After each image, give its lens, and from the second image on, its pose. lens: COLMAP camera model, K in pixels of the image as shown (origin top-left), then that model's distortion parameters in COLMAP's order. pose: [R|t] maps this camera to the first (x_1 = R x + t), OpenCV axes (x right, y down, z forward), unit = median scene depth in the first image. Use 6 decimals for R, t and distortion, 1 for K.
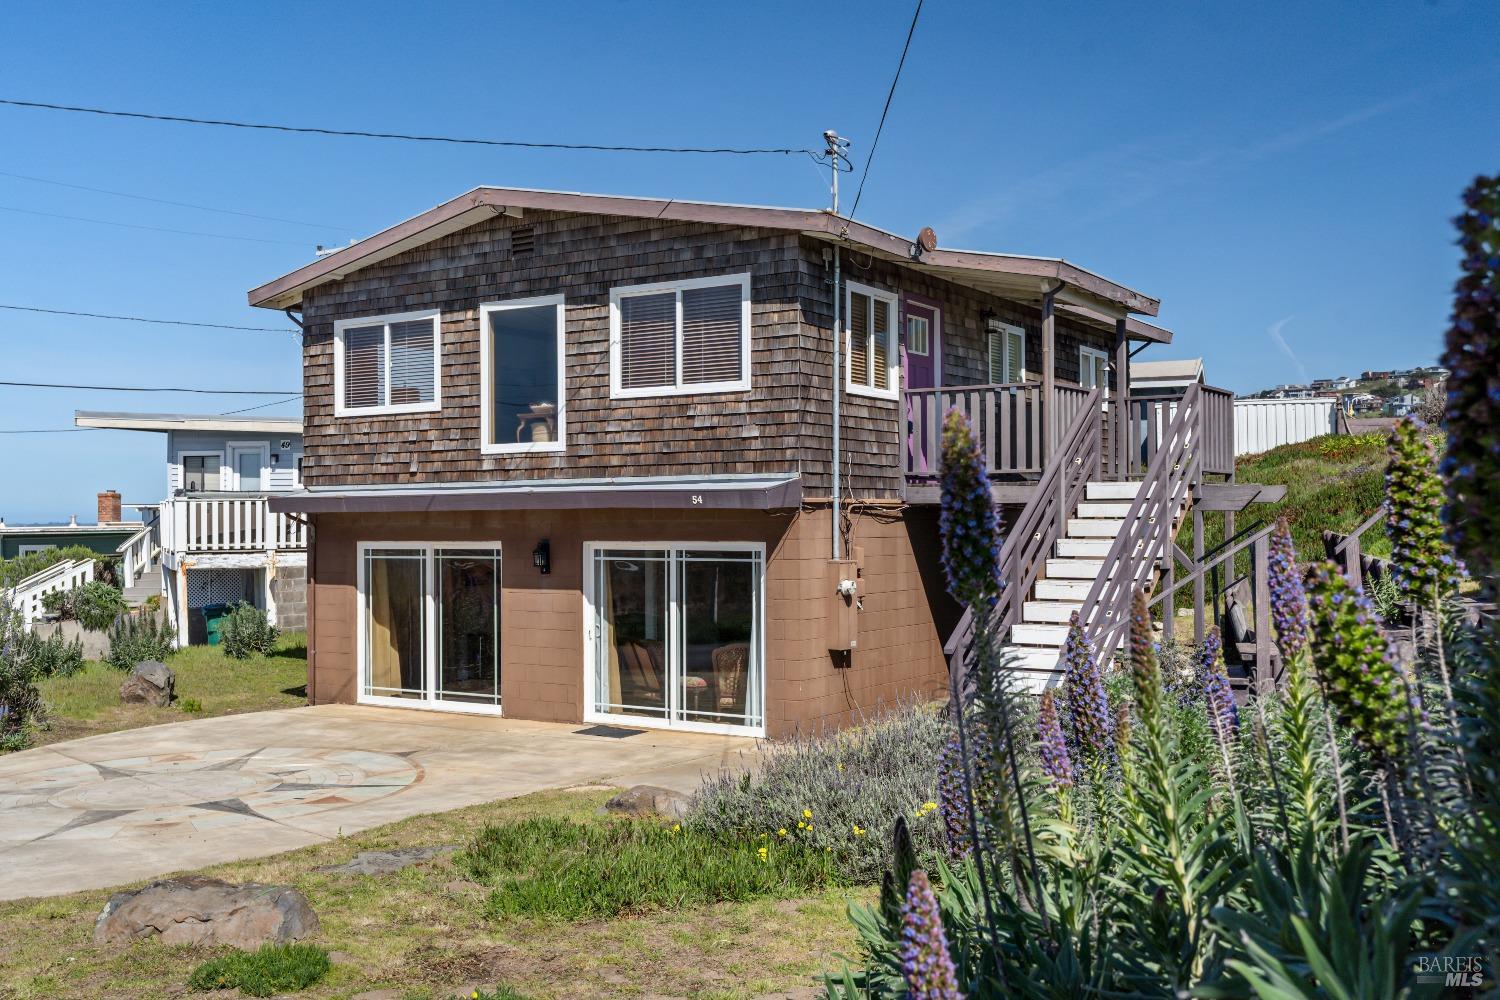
lens RADIAL K [[1495.3, 0, 750.0], [0, 1495.3, 500.0], [0, 0, 1]] dist [0.011620, 0.002627]
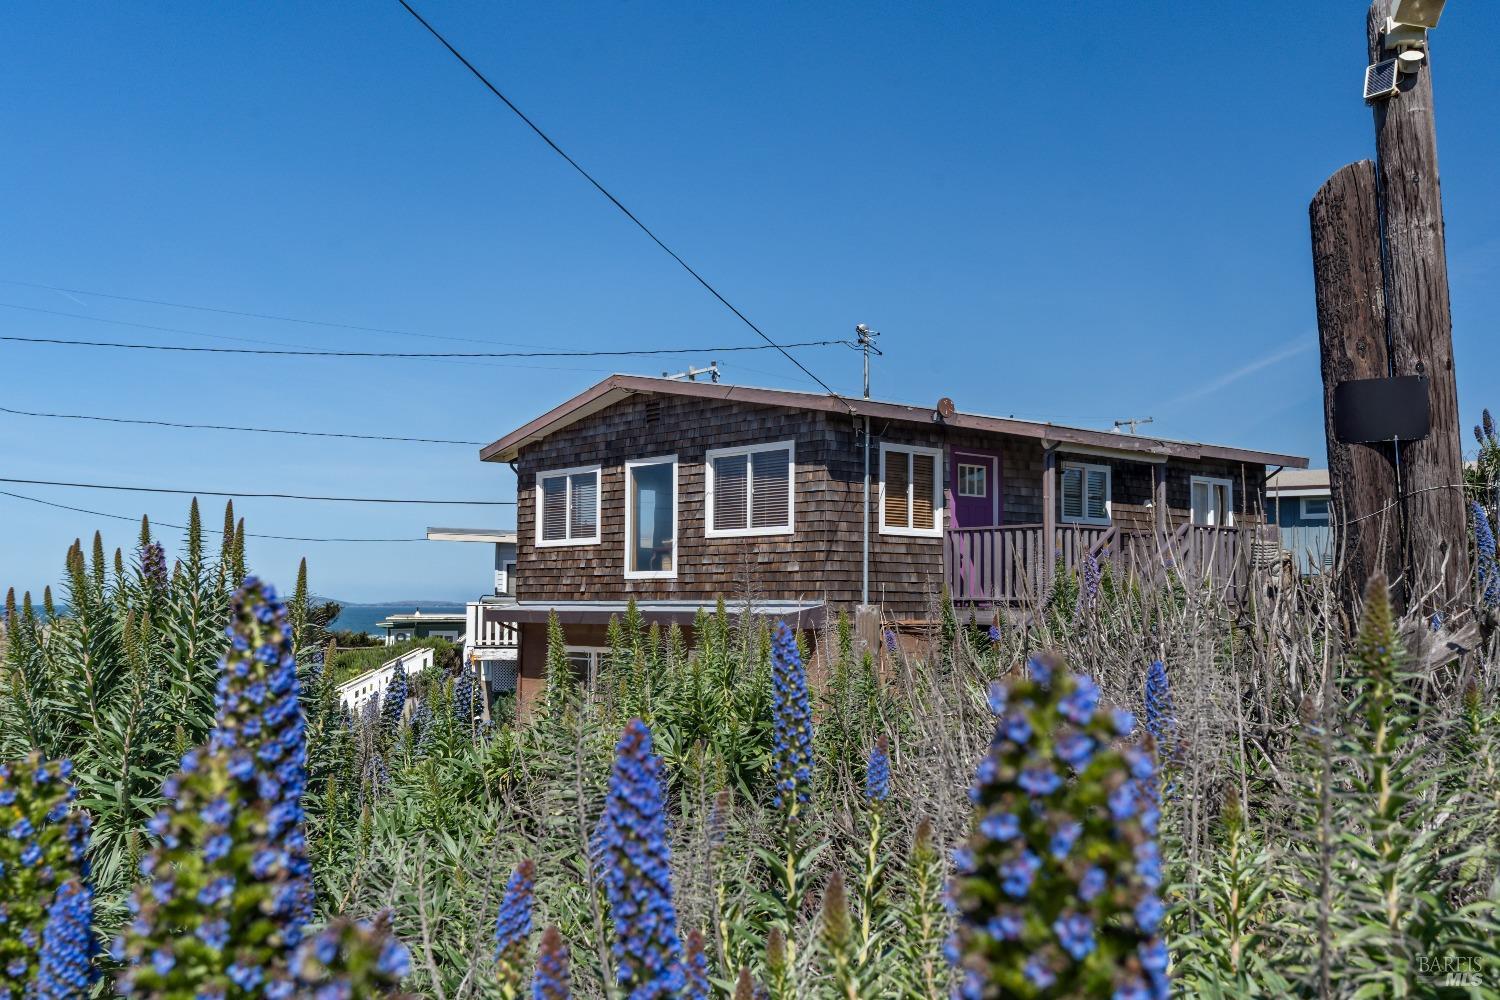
lens RADIAL K [[1495.3, 0, 750.0], [0, 1495.3, 500.0], [0, 0, 1]] dist [0.011620, 0.002627]
pose [[0.956902, -0.009579, -0.290254, 0.305952], [-0.006646, 0.998472, -0.054862, -0.030232], [0.290336, 0.054426, 0.955376, -0.194917]]
